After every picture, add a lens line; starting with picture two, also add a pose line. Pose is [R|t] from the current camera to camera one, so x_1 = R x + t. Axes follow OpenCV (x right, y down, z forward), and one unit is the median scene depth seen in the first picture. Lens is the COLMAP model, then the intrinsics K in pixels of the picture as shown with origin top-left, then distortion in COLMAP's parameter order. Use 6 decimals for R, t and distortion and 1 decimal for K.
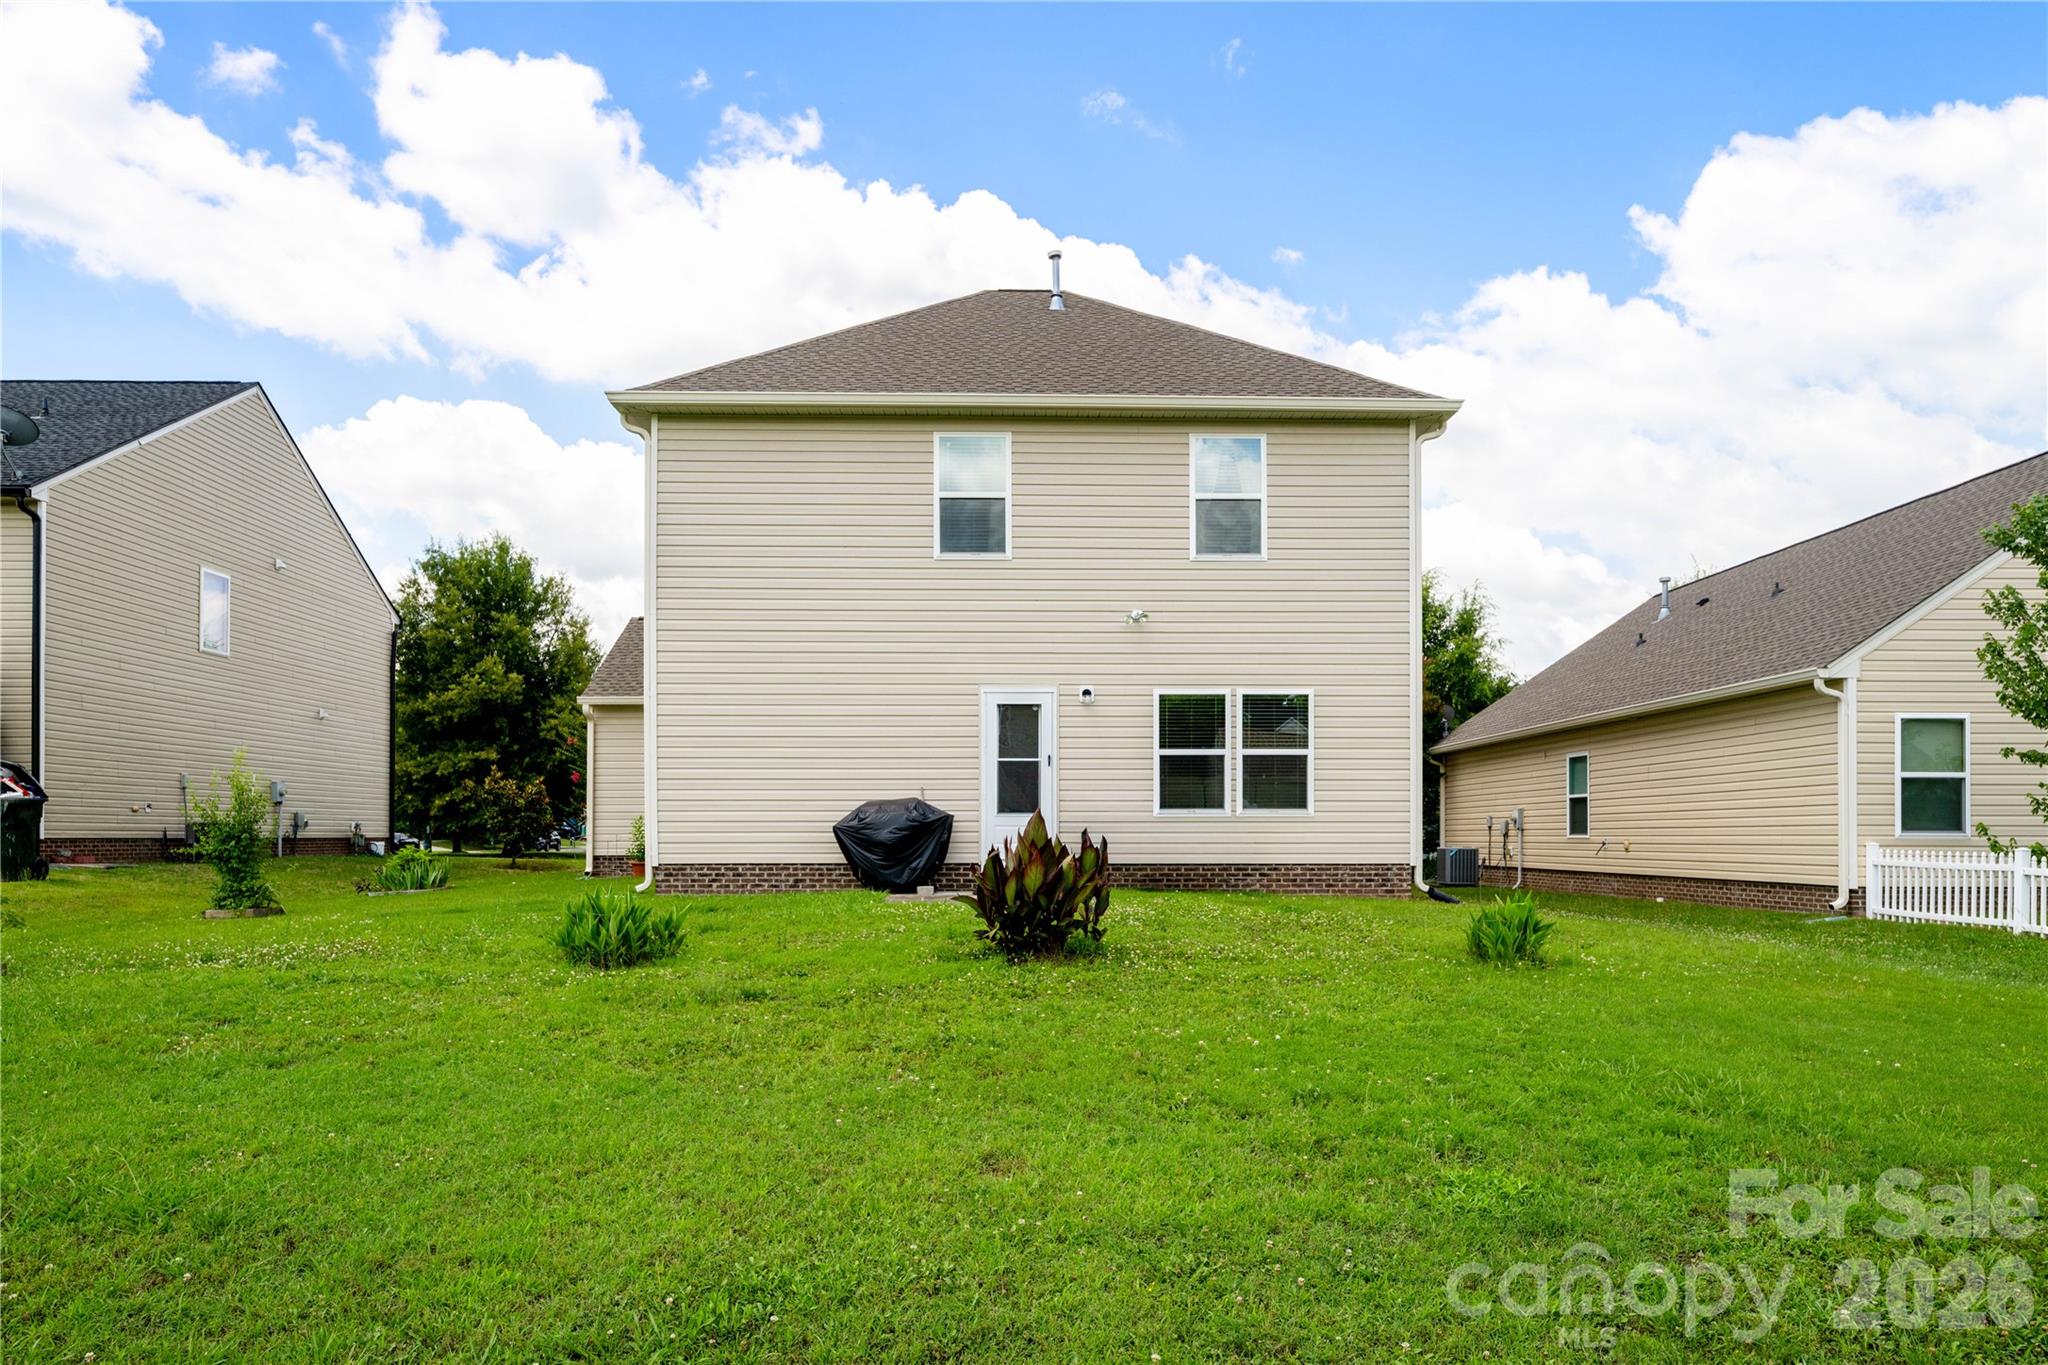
lens RADIAL K [[1456.9, 0, 1025.4], [0, 1456.9, 804.9], [0, 0, 1]] dist [-0.001035, 0.000479]
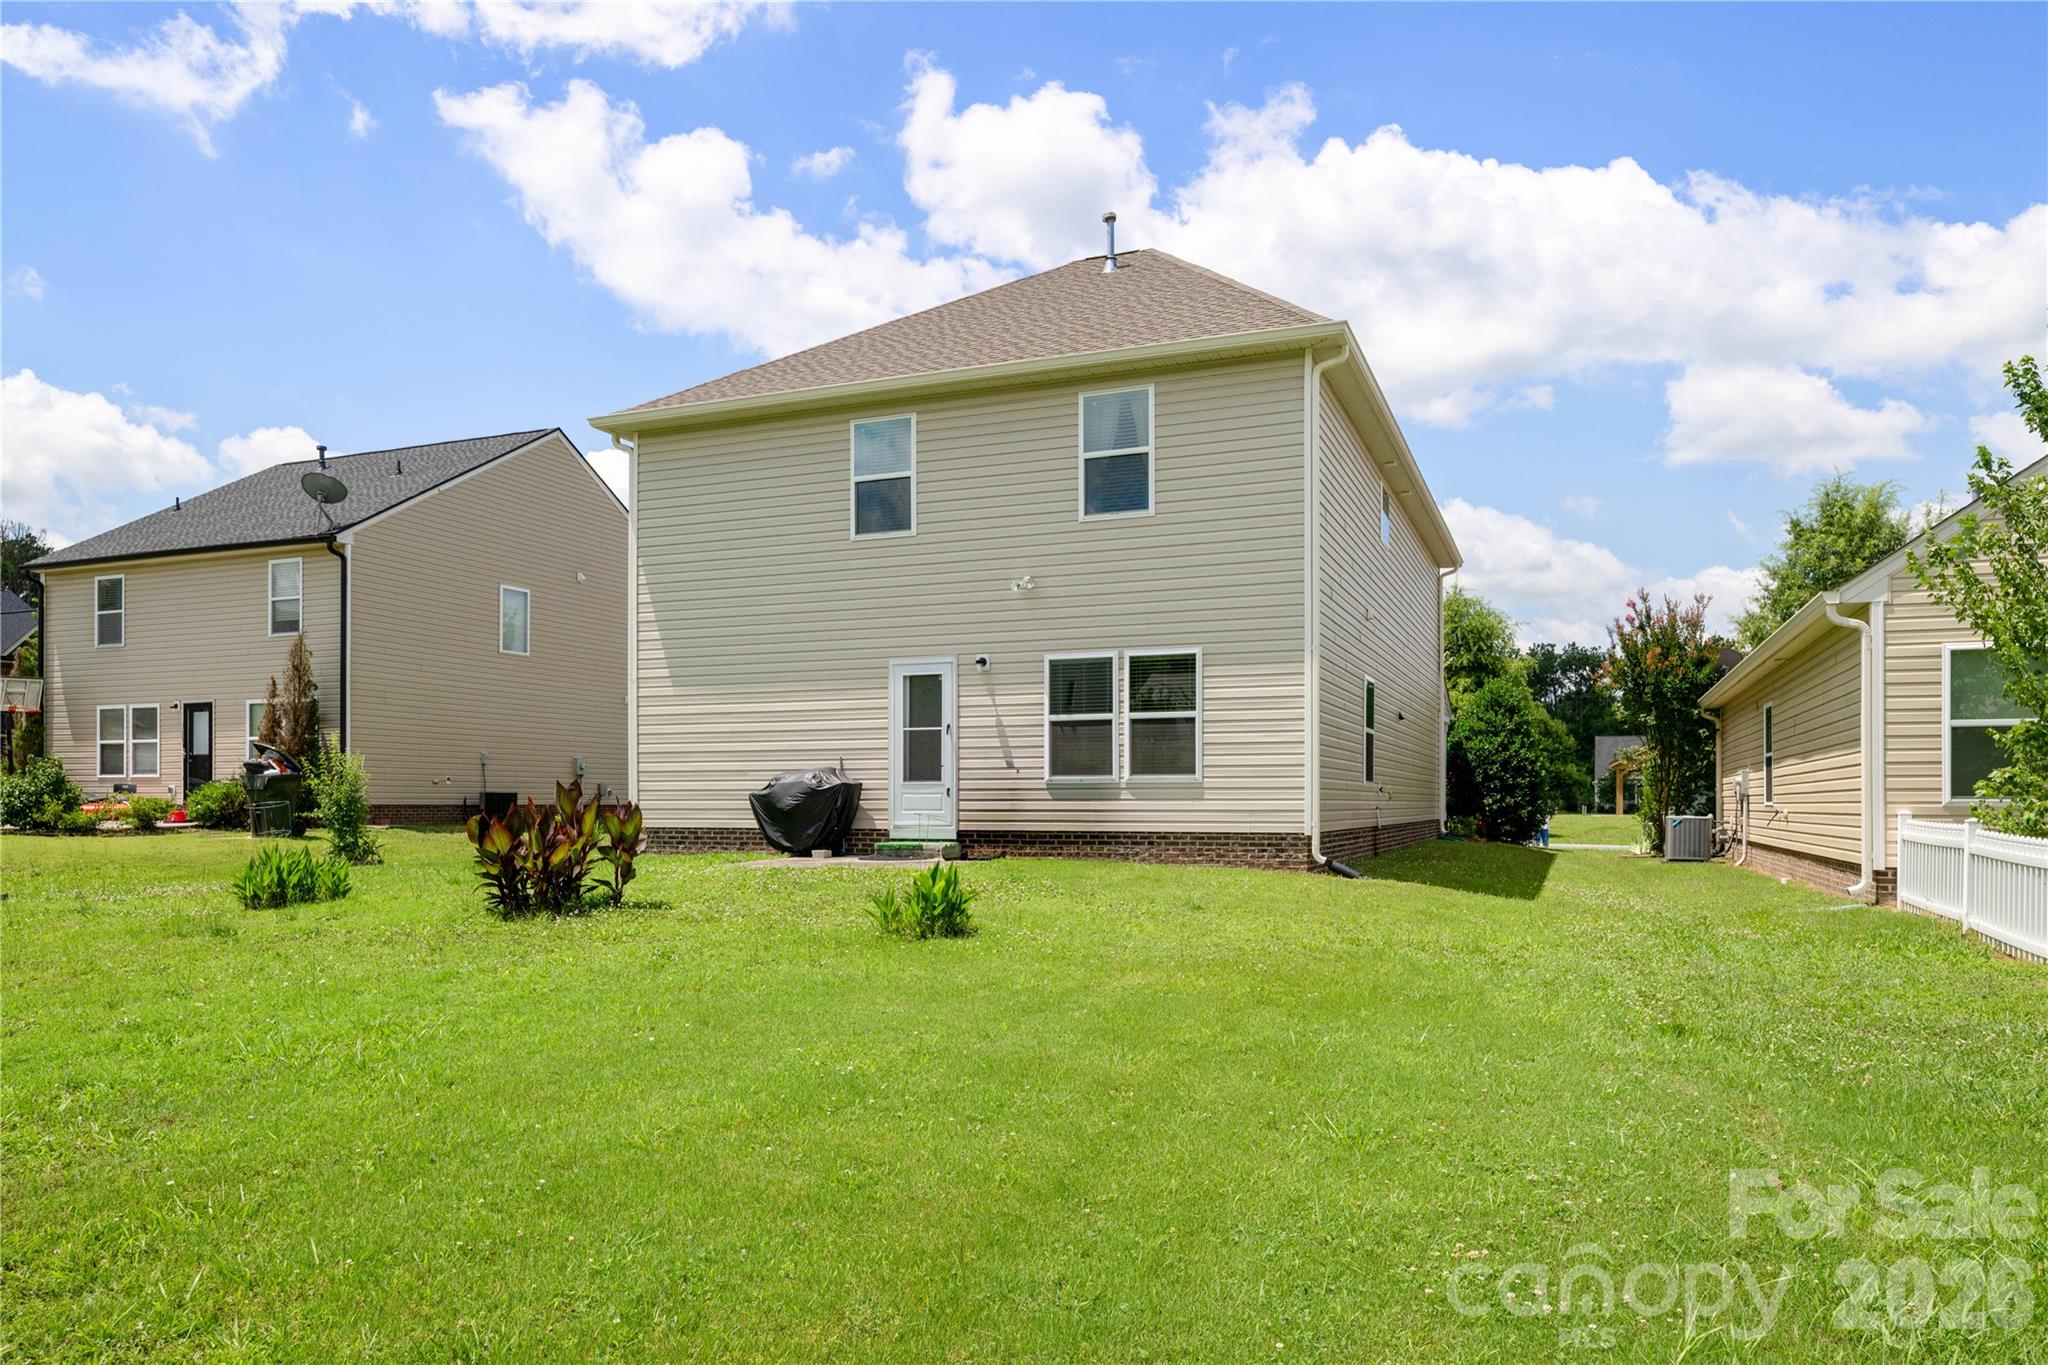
lens RADIAL K [[1463.5, 0, 1021.0], [0, 1463.5, 767.1], [0, 0, 1]] dist [-0.003607, -0.000169]
pose [[0.906586, -0.010385, -0.421894, 0.492467], [0.008589, 0.999944, -0.006157, 0.002849], [0.421935, 0.001958, 0.906624, 0.090491]]
